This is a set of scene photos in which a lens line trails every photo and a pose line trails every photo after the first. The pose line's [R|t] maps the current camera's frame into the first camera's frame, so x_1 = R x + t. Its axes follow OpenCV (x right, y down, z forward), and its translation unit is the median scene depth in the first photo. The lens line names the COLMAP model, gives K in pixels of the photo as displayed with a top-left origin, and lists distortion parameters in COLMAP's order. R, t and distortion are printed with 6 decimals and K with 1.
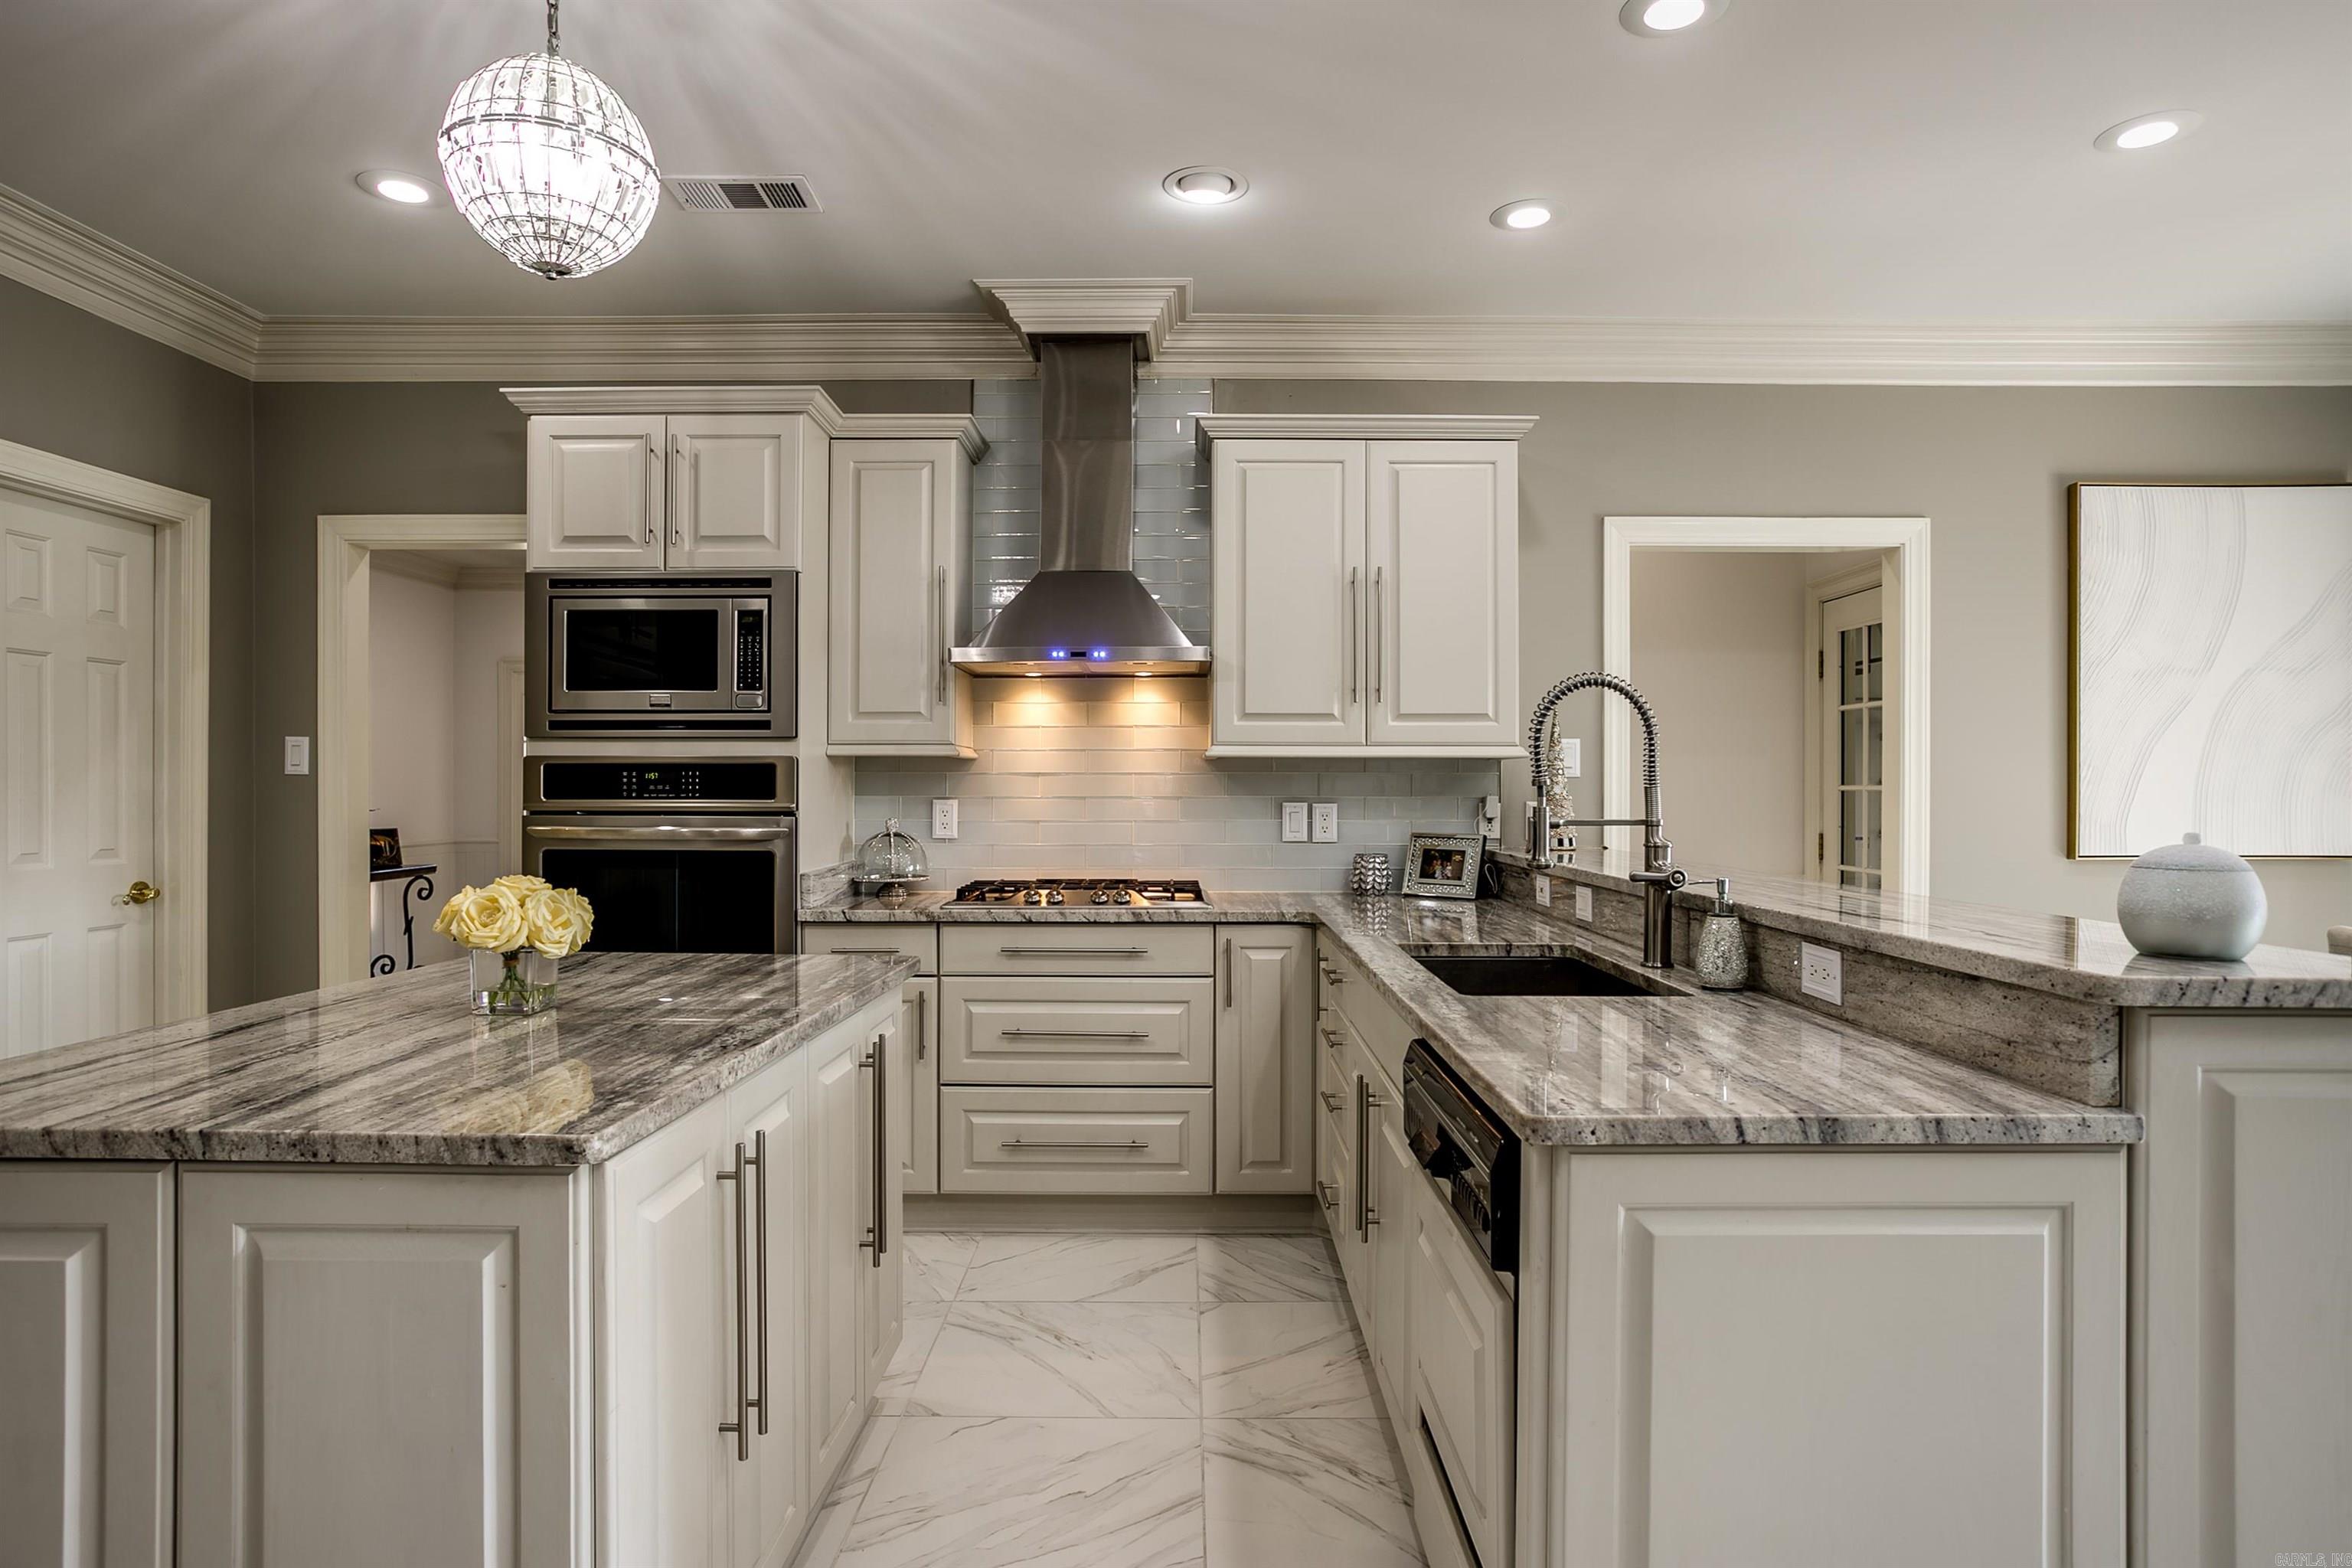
lens RADIAL K [[1366.2, 0, 1176.8], [0, 1366.2, 785.8], [0, 0, 1]] dist [-0.013165, 0.005736]
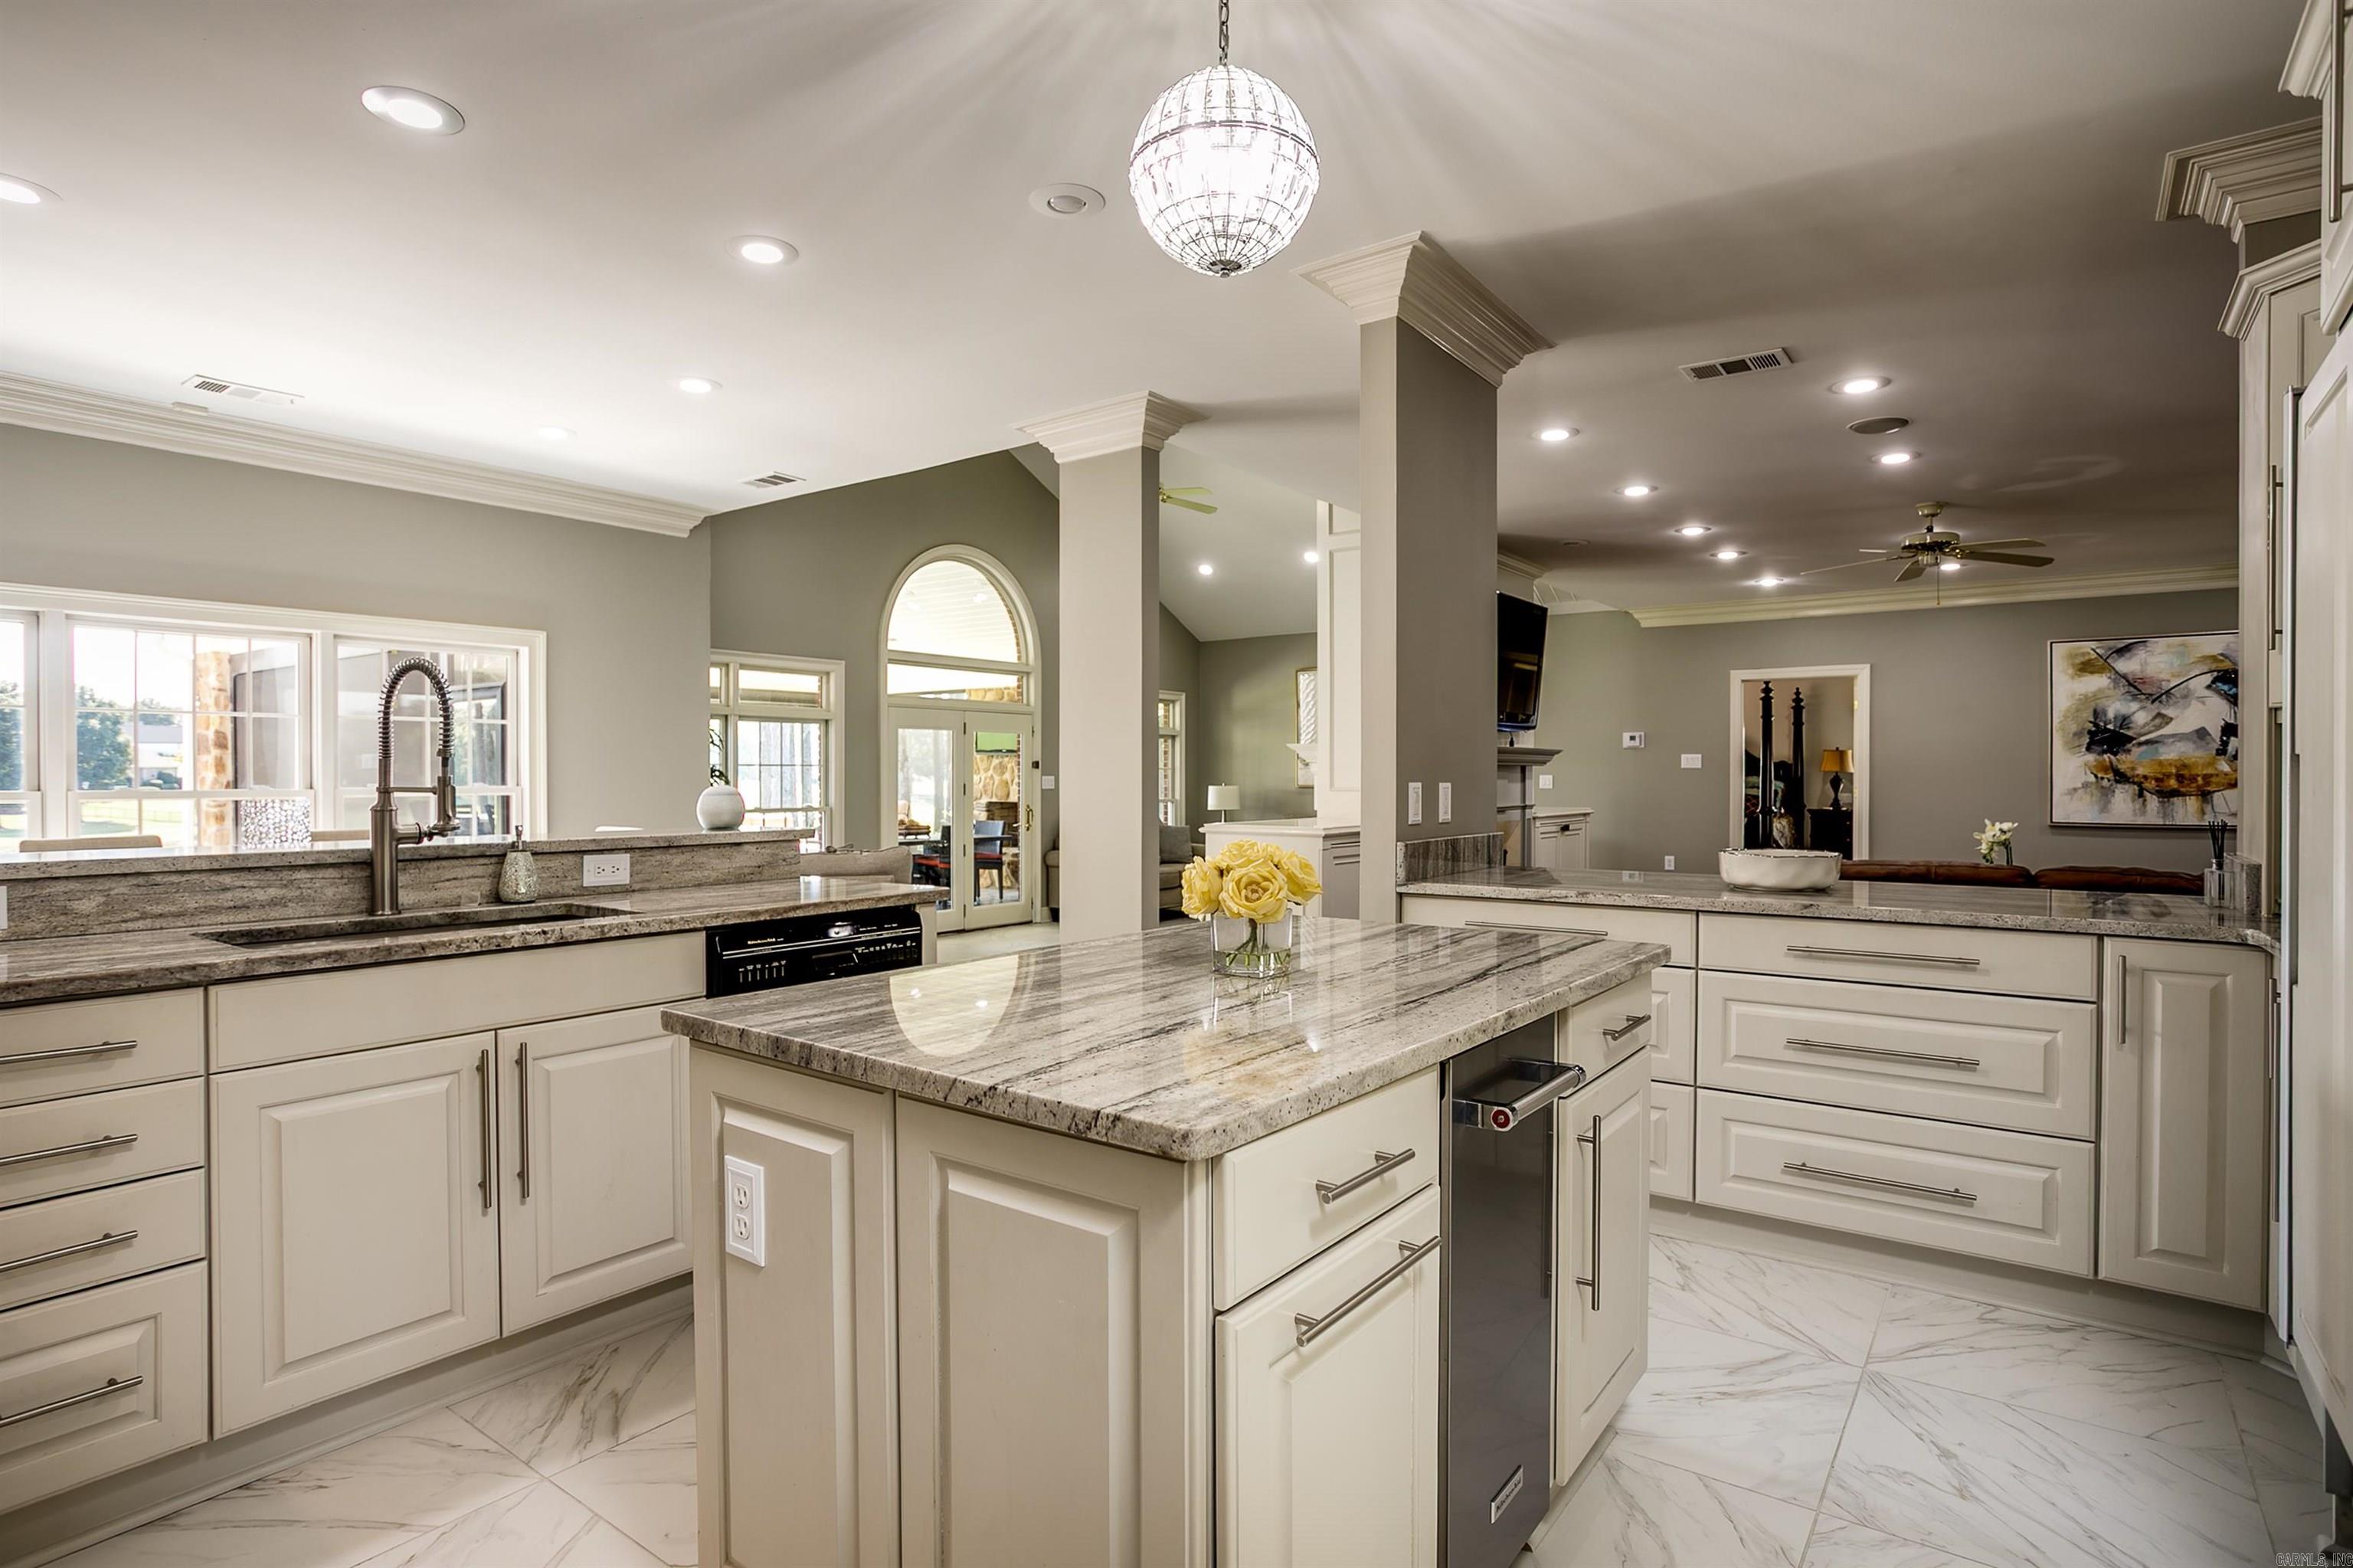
lens RADIAL K [[1258.5, 0, 1180.7], [0, 1258.5, 784.0], [0, 0, 1]] dist [-0.005647, -0.000186]
pose [[-0.809959, -0.006709, 0.586448, -0.532173], [-0.001378, 0.999954, 0.009537, 0.006824], [-0.586485, 0.006917, -0.809930, 0.952496]]
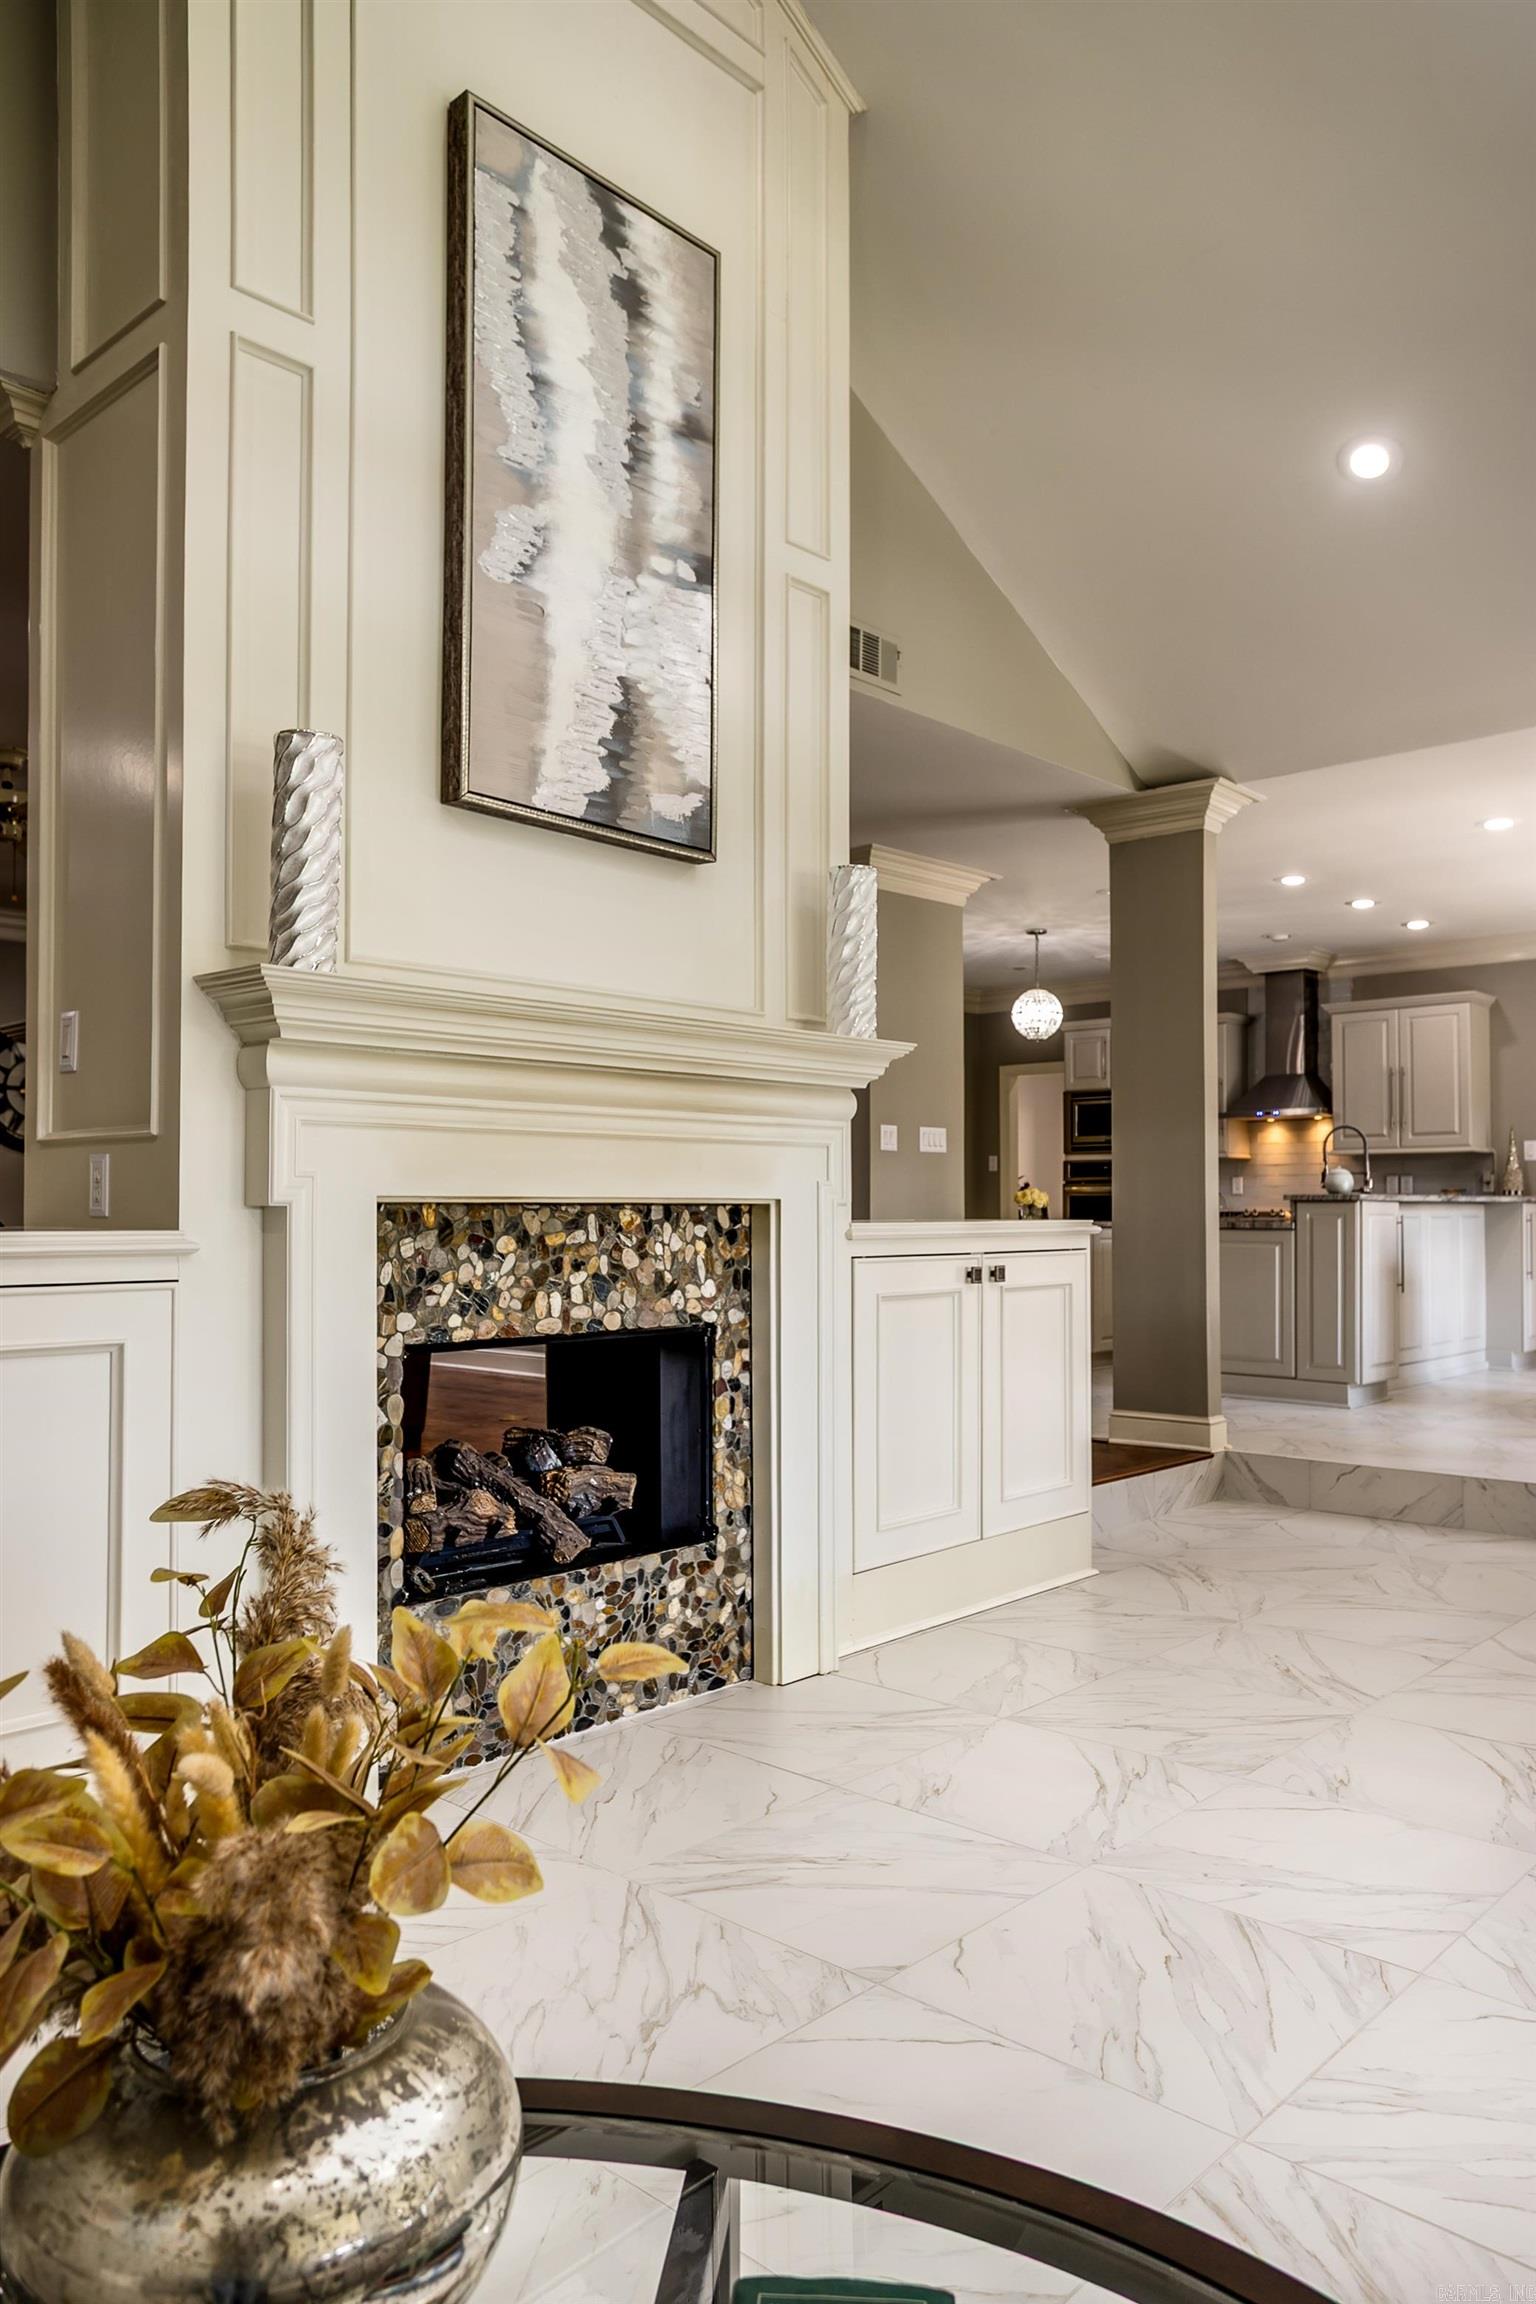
lens RADIAL K [[1582.8, 0, 762.7], [0, 1582.8, 1147.2], [0, 0, 1]] dist [0.000642, -0.000158]
pose [[0.742993, -0.025513, -0.668813, 1.075576], [-0.000363, 0.999258, -0.038521, 0.066553], [0.669300, 0.028863, 0.742432, -1.573867]]
